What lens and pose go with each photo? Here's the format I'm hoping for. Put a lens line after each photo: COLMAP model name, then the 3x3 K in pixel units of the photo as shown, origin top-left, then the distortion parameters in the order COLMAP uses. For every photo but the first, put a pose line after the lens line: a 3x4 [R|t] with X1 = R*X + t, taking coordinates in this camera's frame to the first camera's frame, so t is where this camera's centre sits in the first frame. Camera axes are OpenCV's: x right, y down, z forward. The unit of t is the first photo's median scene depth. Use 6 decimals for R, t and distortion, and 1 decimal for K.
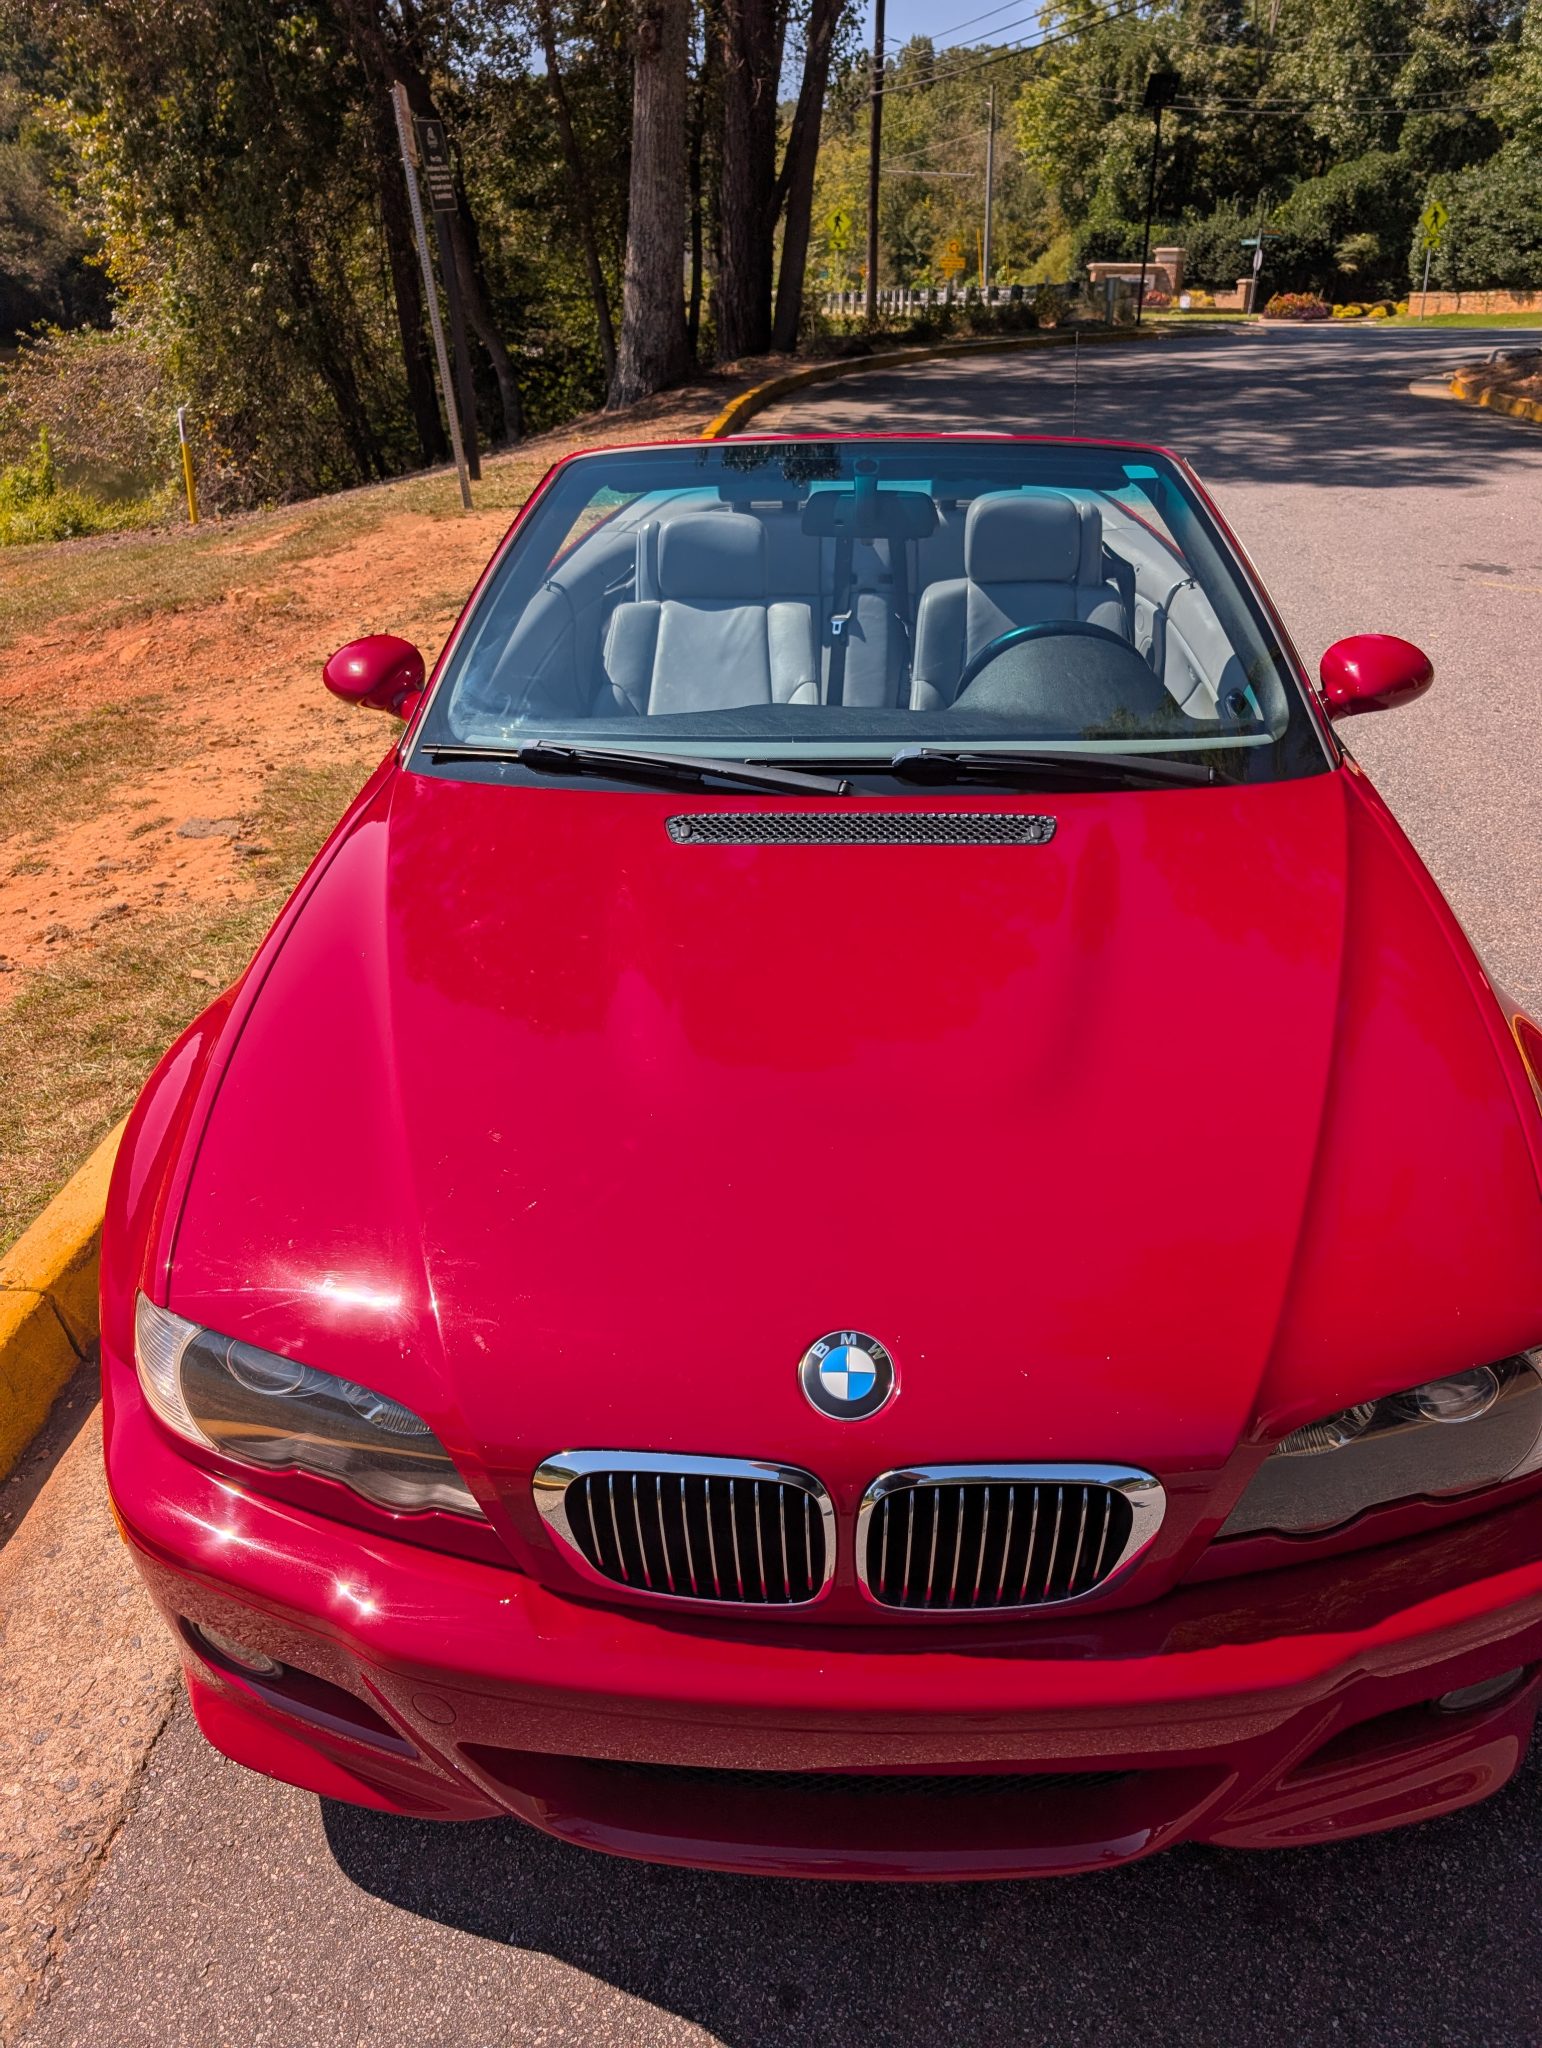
lens RADIAL K [[1493.5, 0, 799.0], [0, 1493.5, 1035.6], [0, 0, 1]] dist [0.011925, -0.002125]
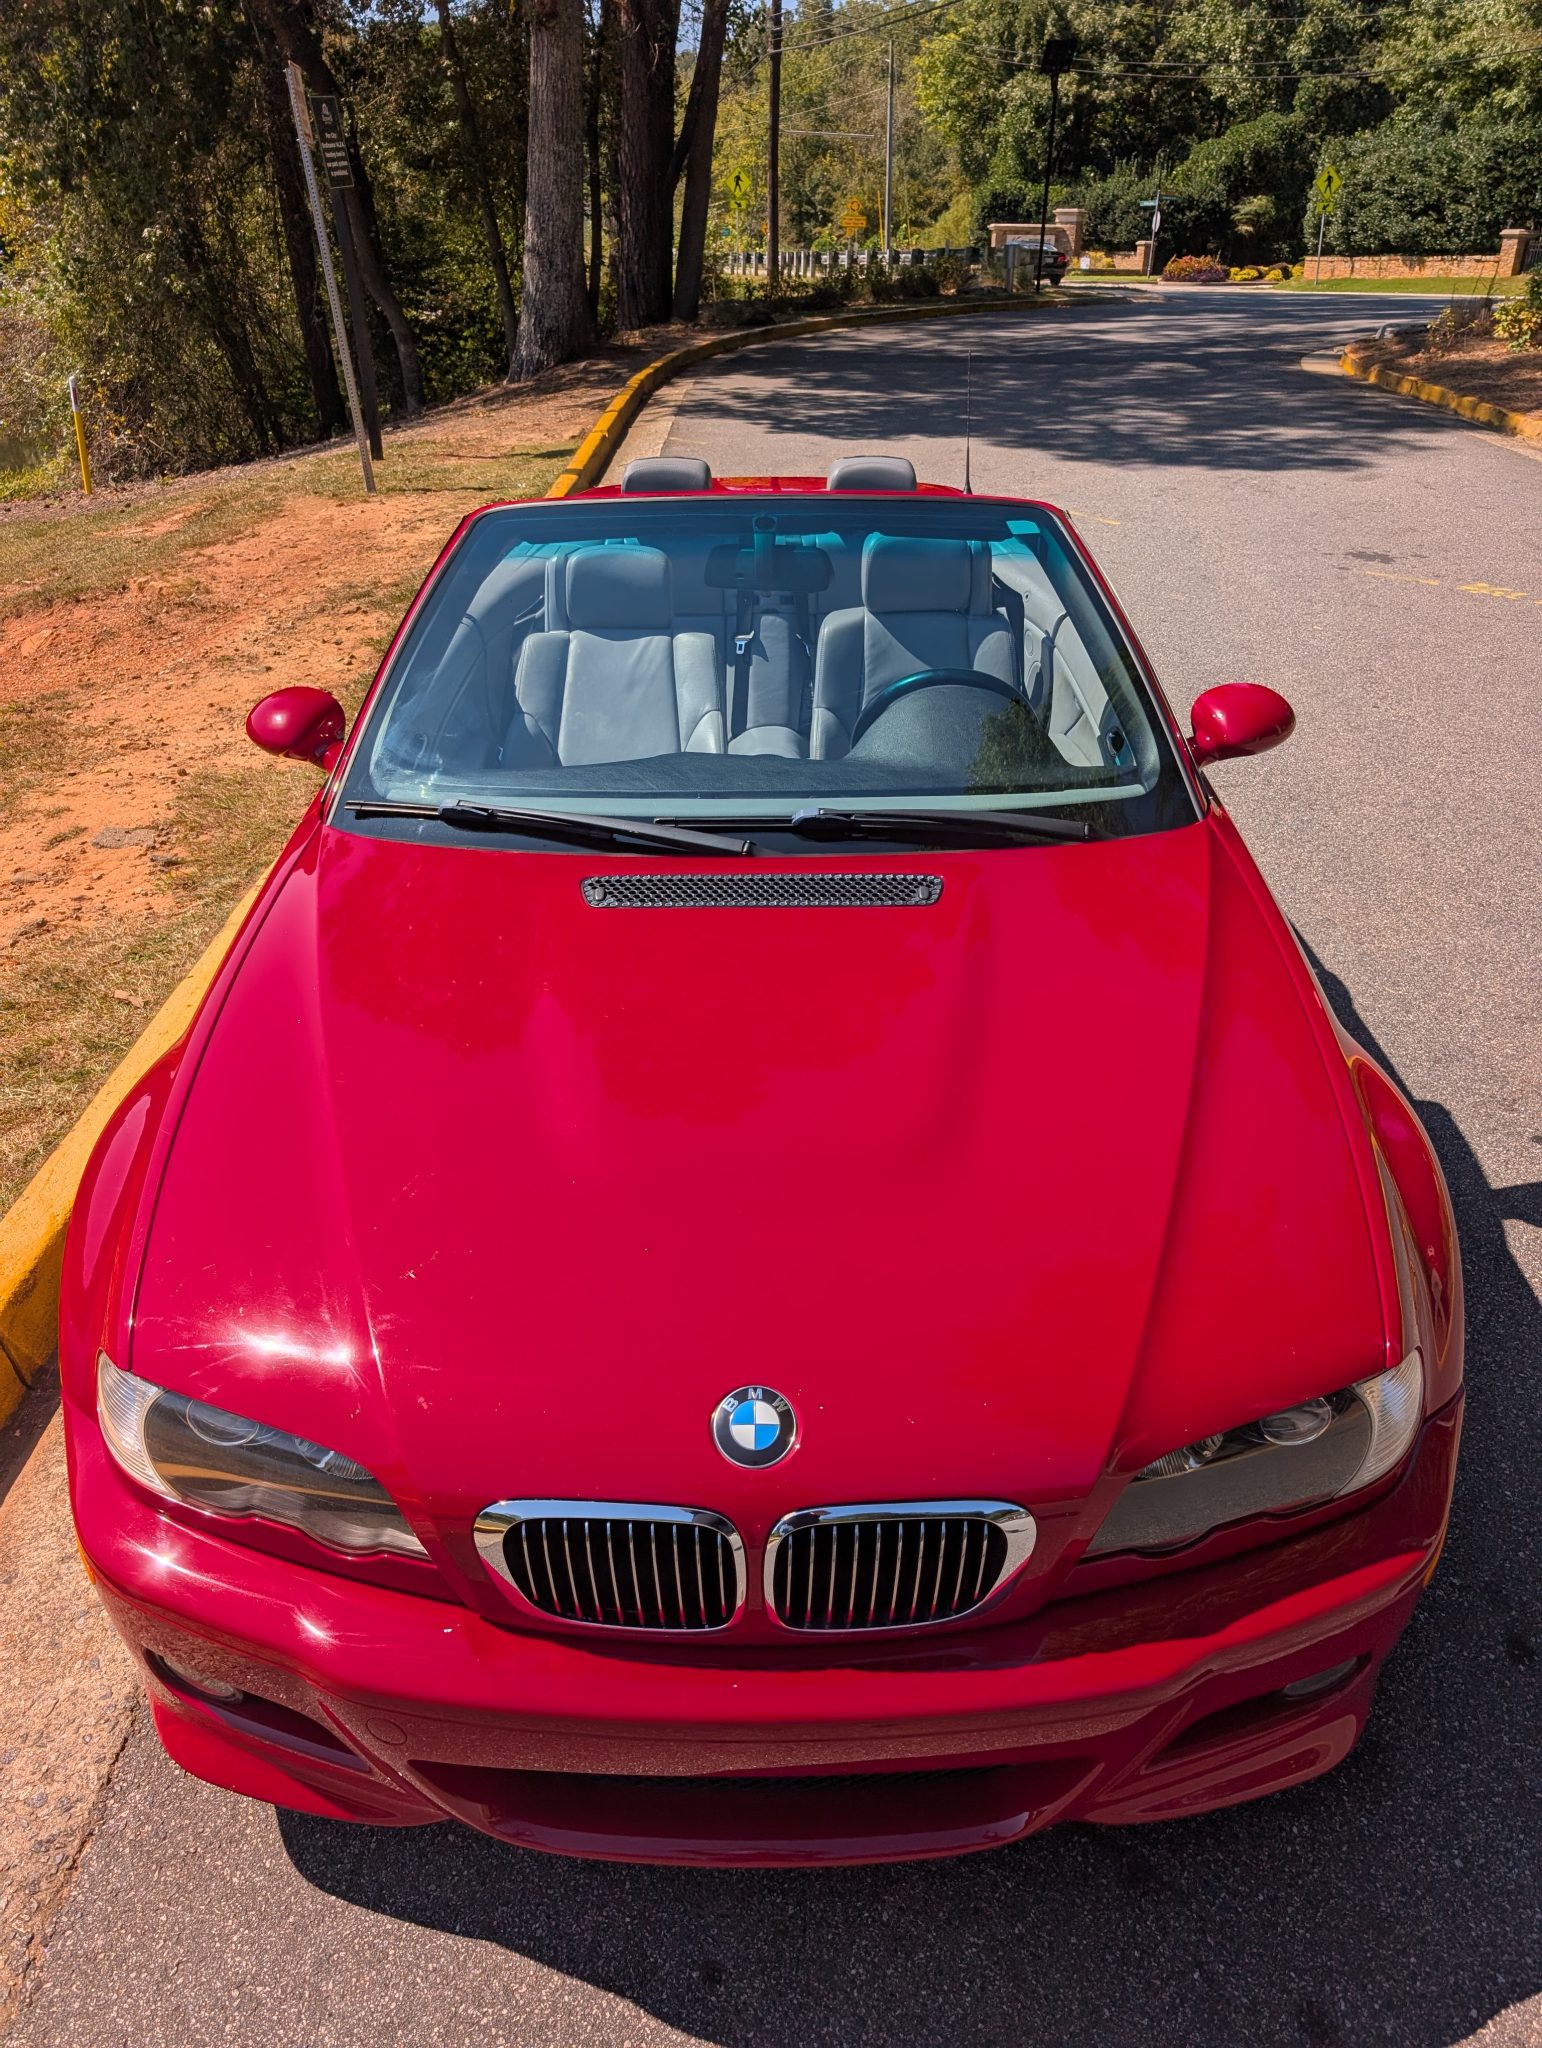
lens RADIAL K [[1493.5, 0, 771.3], [0, 1493.5, 1021.9], [0, 0, 1]] dist [0.011925, -0.002125]
pose [[0.999093, -0.014692, 0.039960, 0.000596], [0.013967, 0.999734, 0.018359, -0.012146], [-0.040220, -0.017784, 0.999033, -0.014629]]
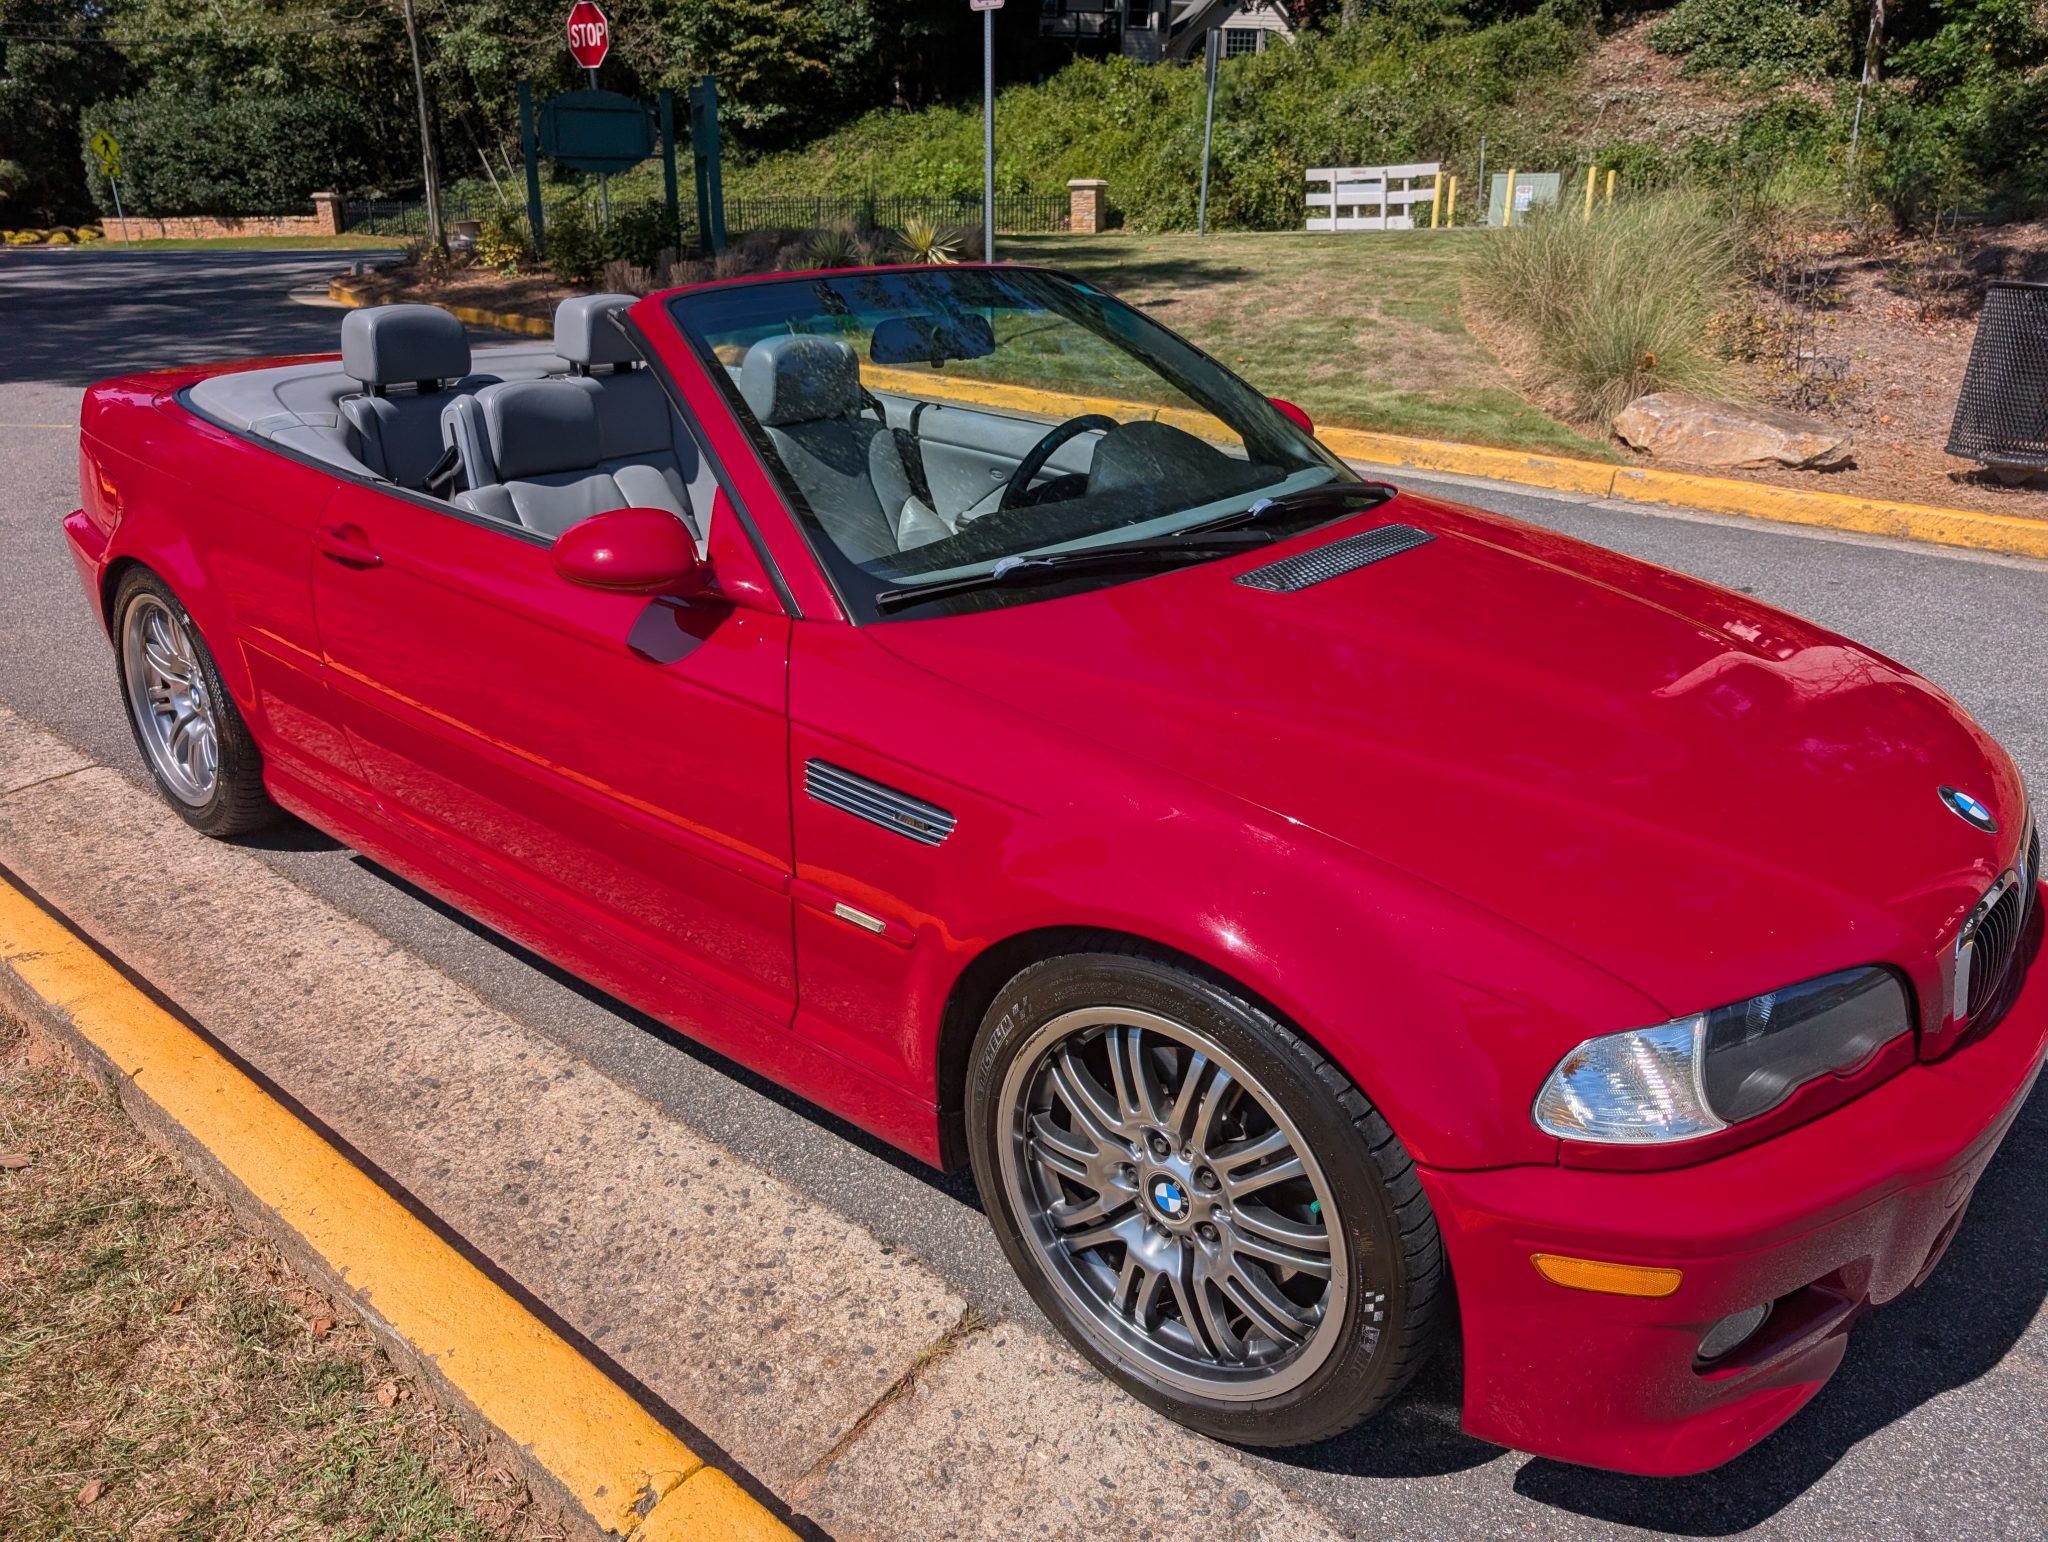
lens RADIAL K [[1493.5, 0, 1029.7], [0, 1493.5, 752.3], [0, 0, 1]] dist [0.011925, -0.002125]
pose [[0.600166, -0.265895, 0.754387, -0.195851], [0.355794, 0.933434, 0.045944, -0.025959], [-0.716387, 0.240833, 0.654820, 0.085714]]
